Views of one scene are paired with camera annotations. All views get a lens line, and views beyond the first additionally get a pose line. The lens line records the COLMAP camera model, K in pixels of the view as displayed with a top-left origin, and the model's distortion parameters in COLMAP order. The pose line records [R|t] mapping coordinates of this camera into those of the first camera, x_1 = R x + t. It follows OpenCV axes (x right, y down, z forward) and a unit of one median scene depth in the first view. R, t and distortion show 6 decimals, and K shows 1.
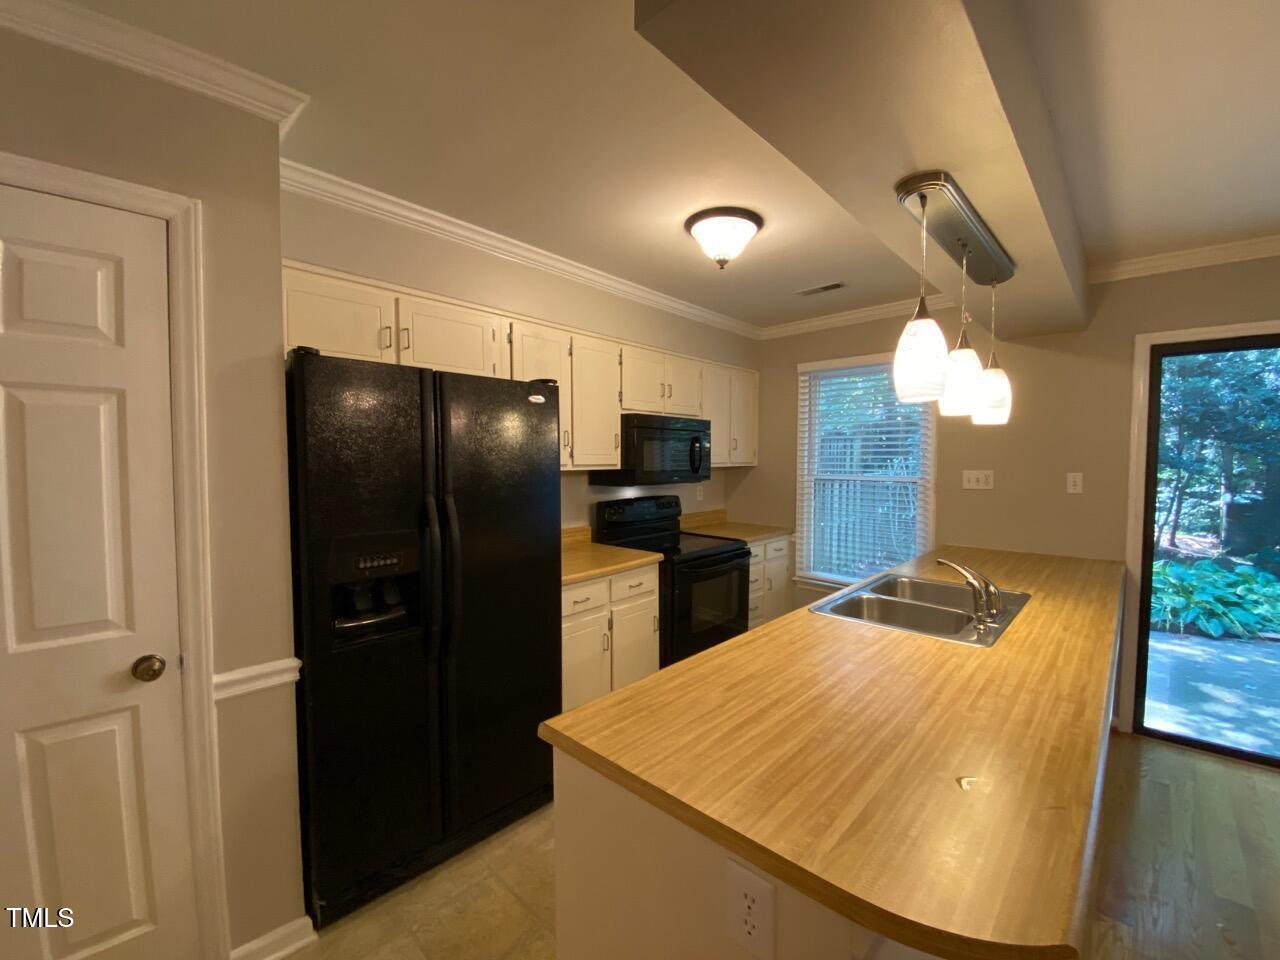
lens RADIAL K [[517.9, 0, 637.3], [0, 517.9, 480.2], [0, 0, 1]] dist [0.003863, -0.011819]
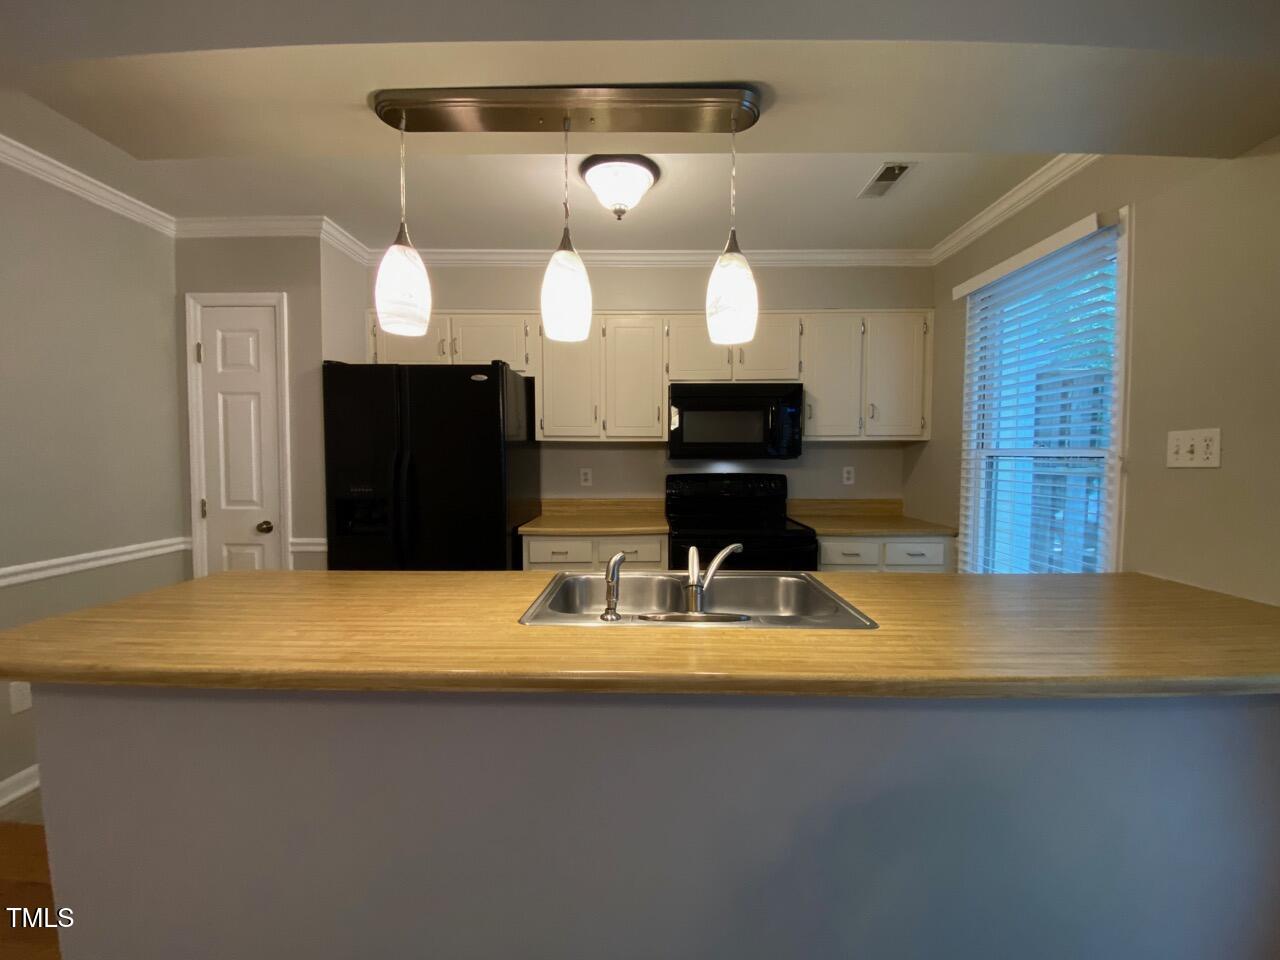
lens RADIAL K [[517.9, 0, 644.1], [0, 517.9, 481.6], [0, 0, 1]] dist [0.003863, -0.011819]
pose [[0.683532, 0.036994, -0.728982, 1.359769], [-0.032936, 0.999261, 0.019827, 0.079052], [0.729177, 0.010458, 0.684246, 0.583065]]
